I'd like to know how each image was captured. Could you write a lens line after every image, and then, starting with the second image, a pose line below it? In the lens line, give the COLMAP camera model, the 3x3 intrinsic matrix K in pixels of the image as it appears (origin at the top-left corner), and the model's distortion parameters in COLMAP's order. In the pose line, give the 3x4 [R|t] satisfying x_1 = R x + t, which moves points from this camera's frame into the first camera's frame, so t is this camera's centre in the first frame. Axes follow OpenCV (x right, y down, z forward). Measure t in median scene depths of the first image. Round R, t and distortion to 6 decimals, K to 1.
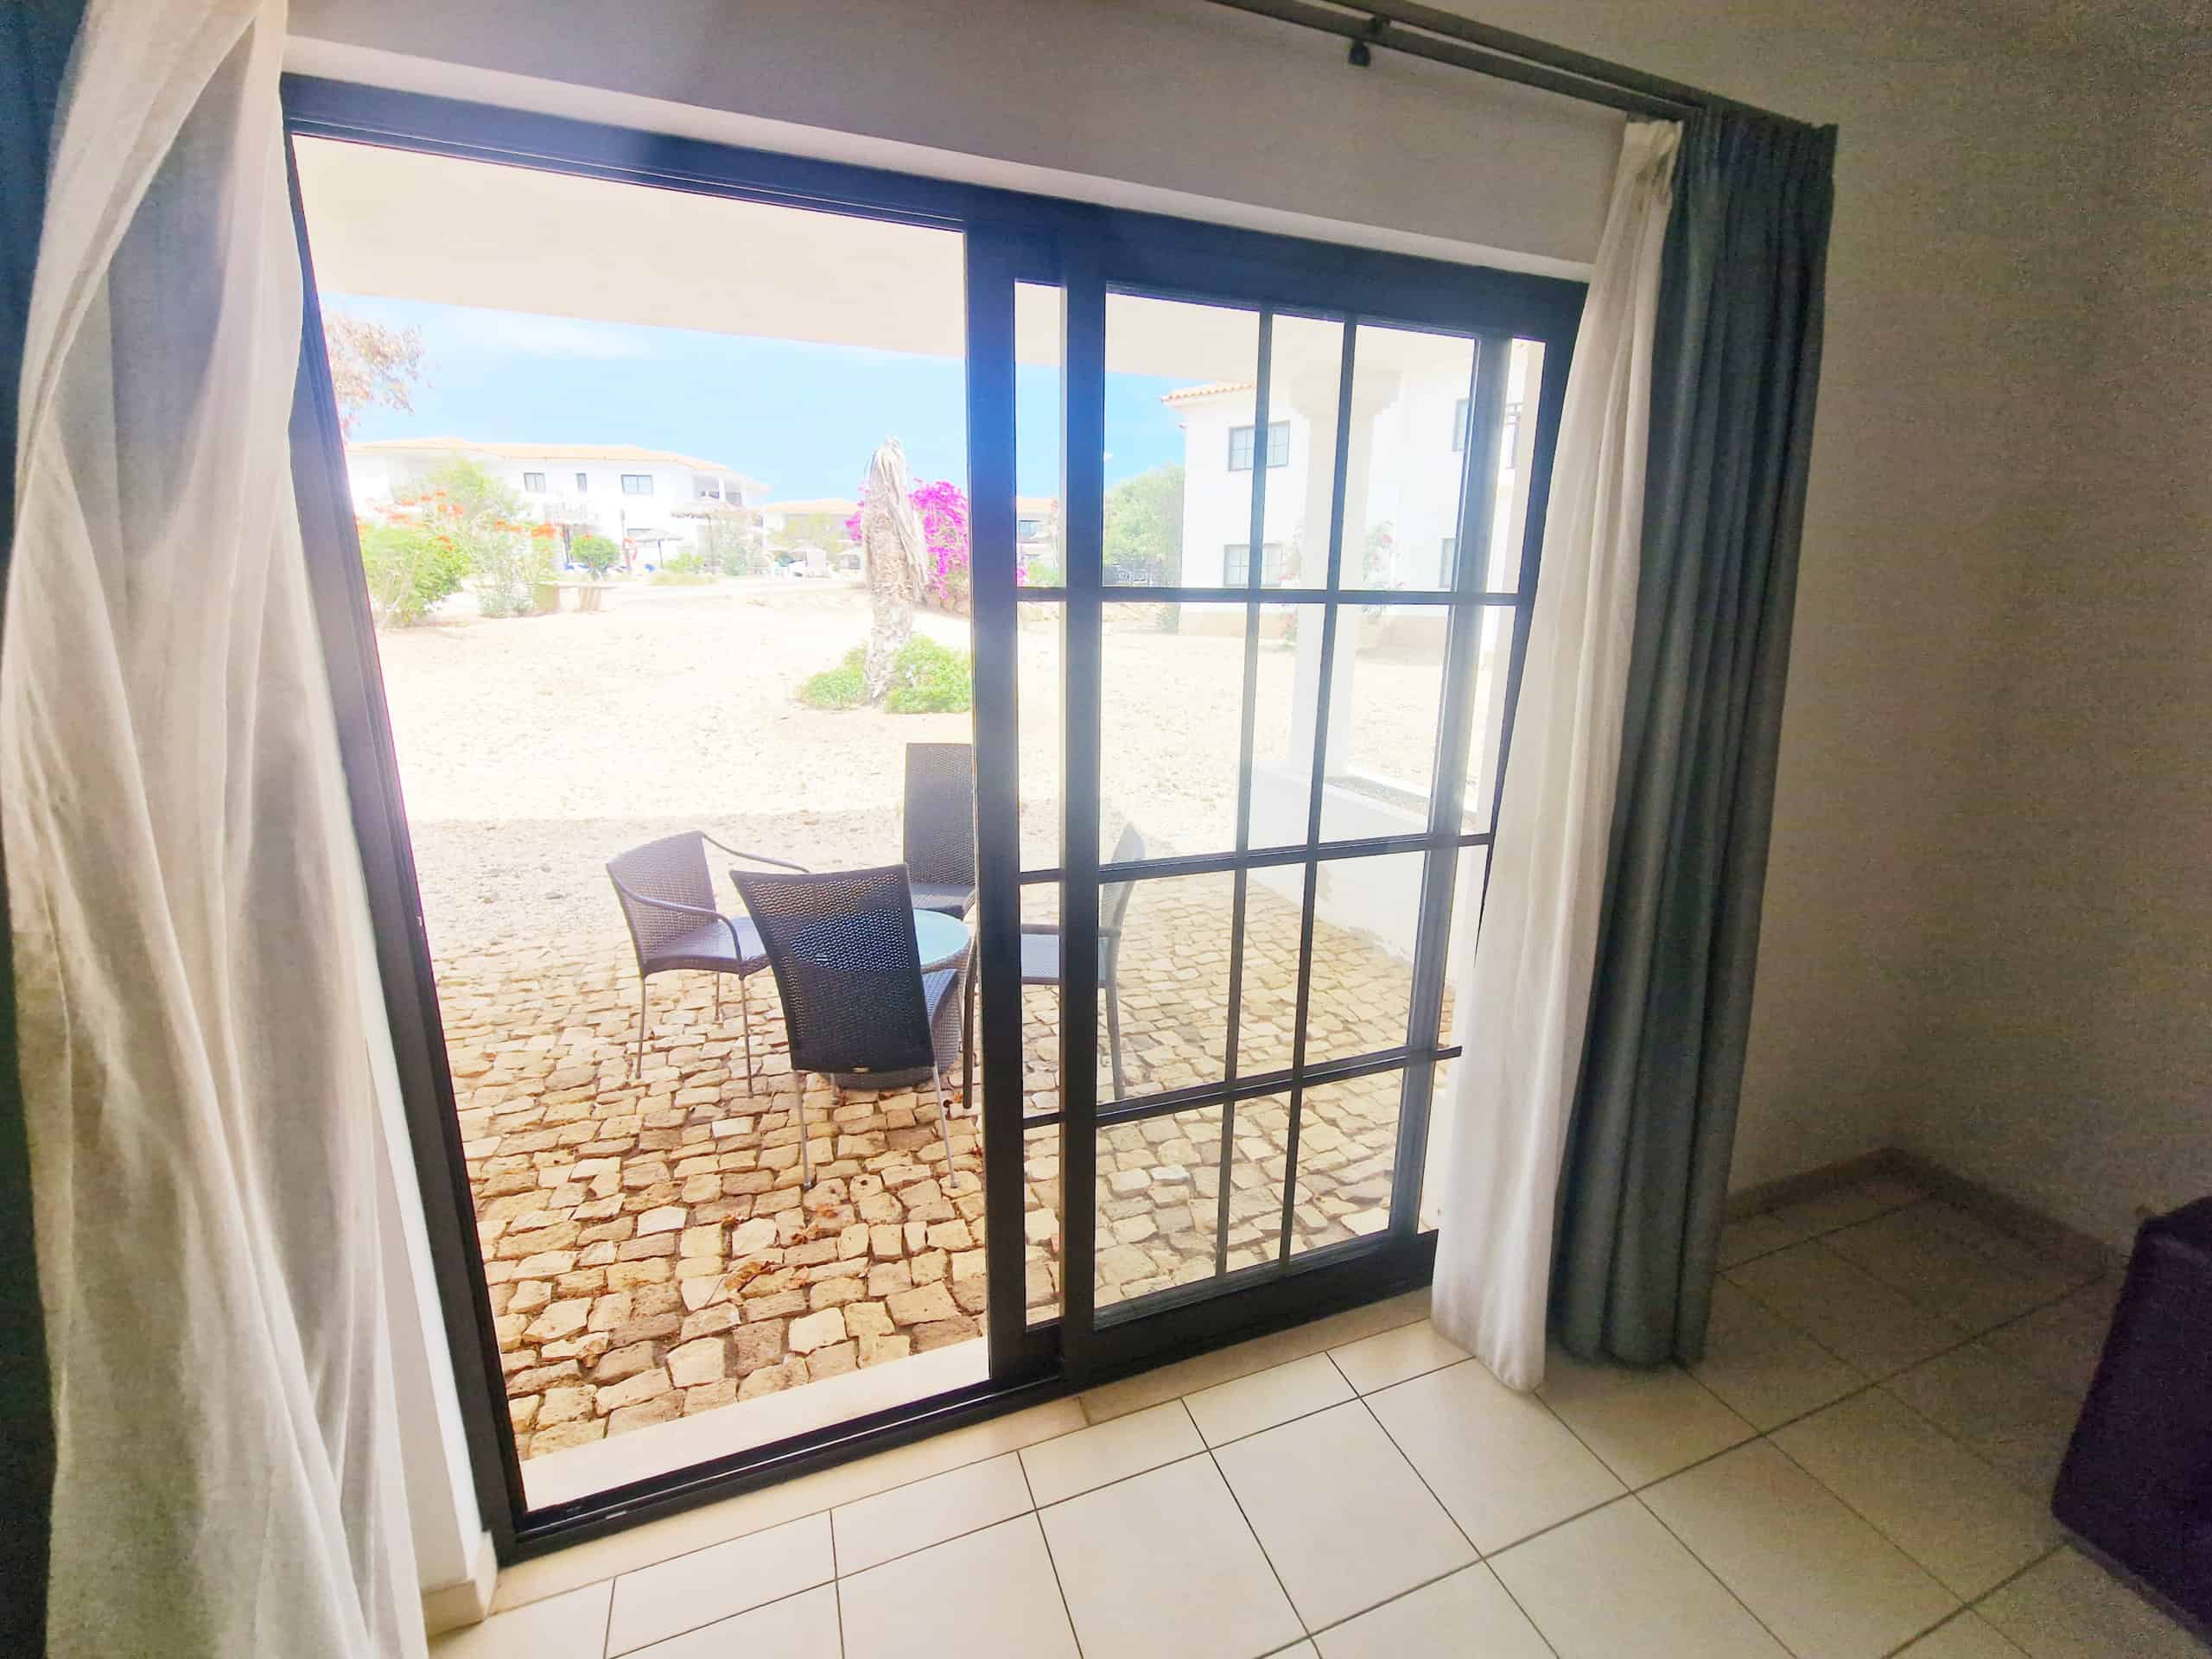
lens RADIAL K [[896.5, 0, 1094.3], [0, 896.5, 828.9], [0, 0, 1]] dist [0.002493, 0.000068]
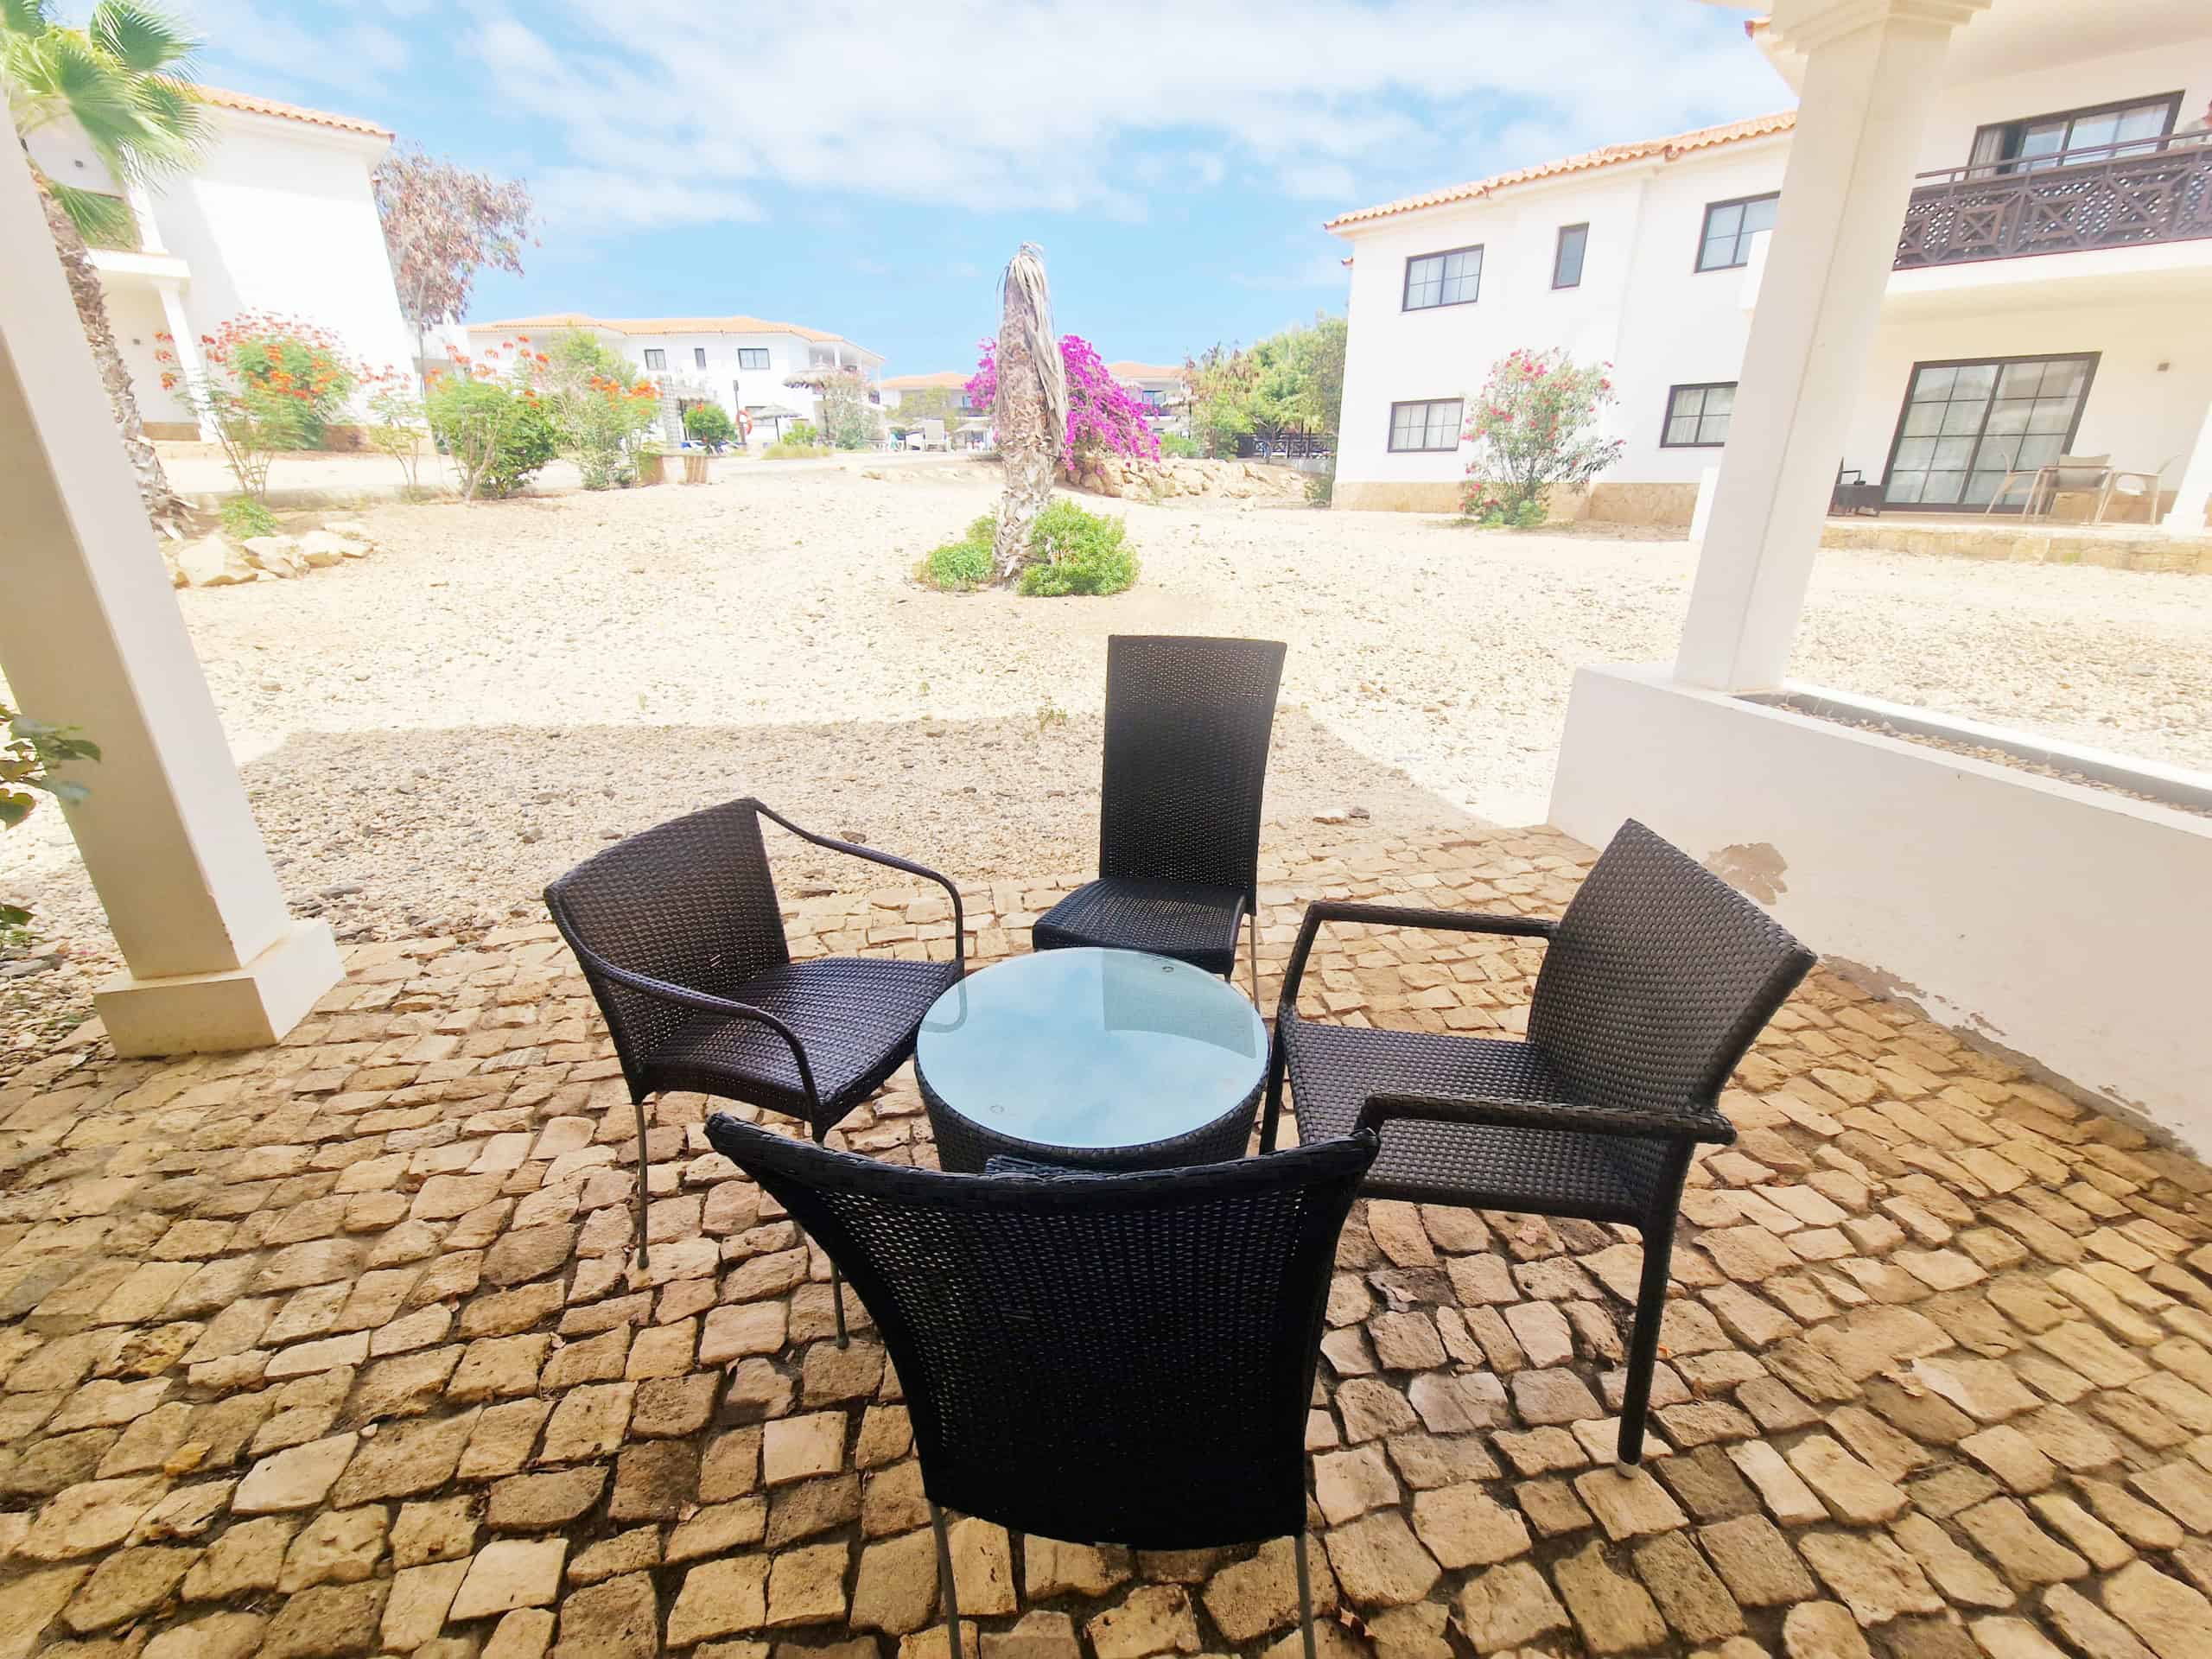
lens RADIAL K [[896.5, 0, 1100.3], [0, 896.5, 823.8], [0, 0, 1]] dist [0.002493, 0.000068]
pose [[0.992913, 0.031930, -0.114476, -0.061655], [-0.018636, 0.993147, 0.115374, -0.017920], [0.117375, -0.112423, 0.986704, 0.178615]]
